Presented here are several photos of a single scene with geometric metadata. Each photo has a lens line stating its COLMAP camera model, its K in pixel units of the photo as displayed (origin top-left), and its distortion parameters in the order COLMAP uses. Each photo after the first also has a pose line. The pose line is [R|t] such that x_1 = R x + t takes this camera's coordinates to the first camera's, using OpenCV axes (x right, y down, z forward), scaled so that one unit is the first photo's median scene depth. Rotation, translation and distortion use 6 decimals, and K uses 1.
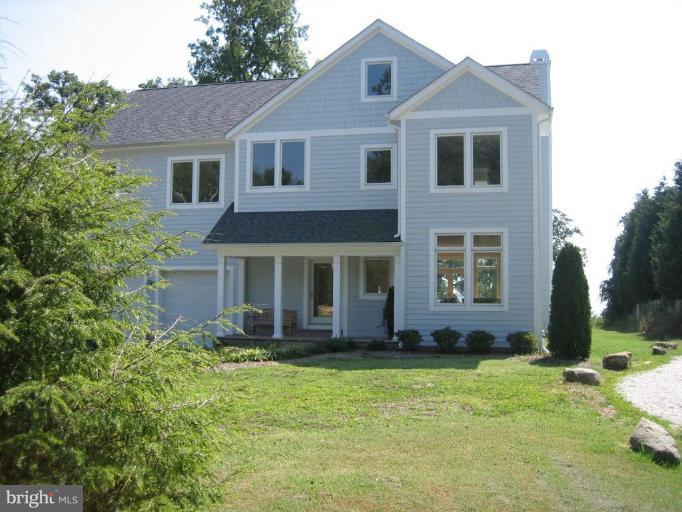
lens RADIAL K [[2086.9, 0, 341.1], [0, 2086.9, 255.6], [0, 0, 1]] dist [-0.054715, 0.000000]
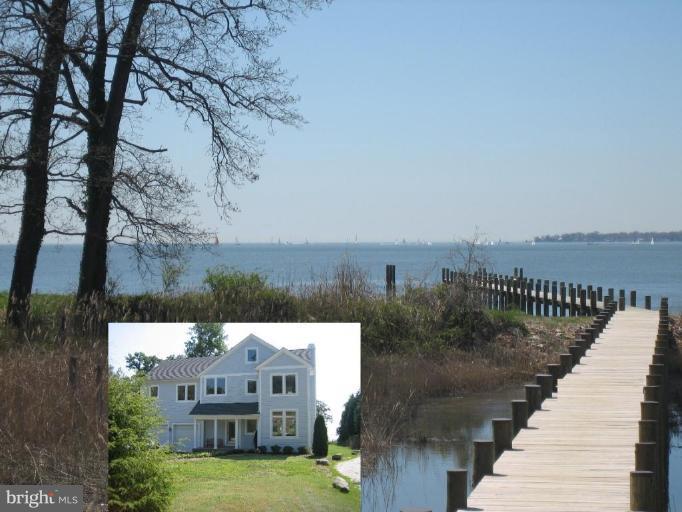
lens RADIAL K [[2086.9, 0, 340.7], [0, 2086.9, 256.5], [0, 0, 1]] dist [-0.054715, 0.000000]
pose [[0.996850, -0.009606, -0.078725, 0.356654], [0.004766, 0.998100, -0.061438, -0.044810], [0.079166, 0.060869, 0.995001, -1.765294]]
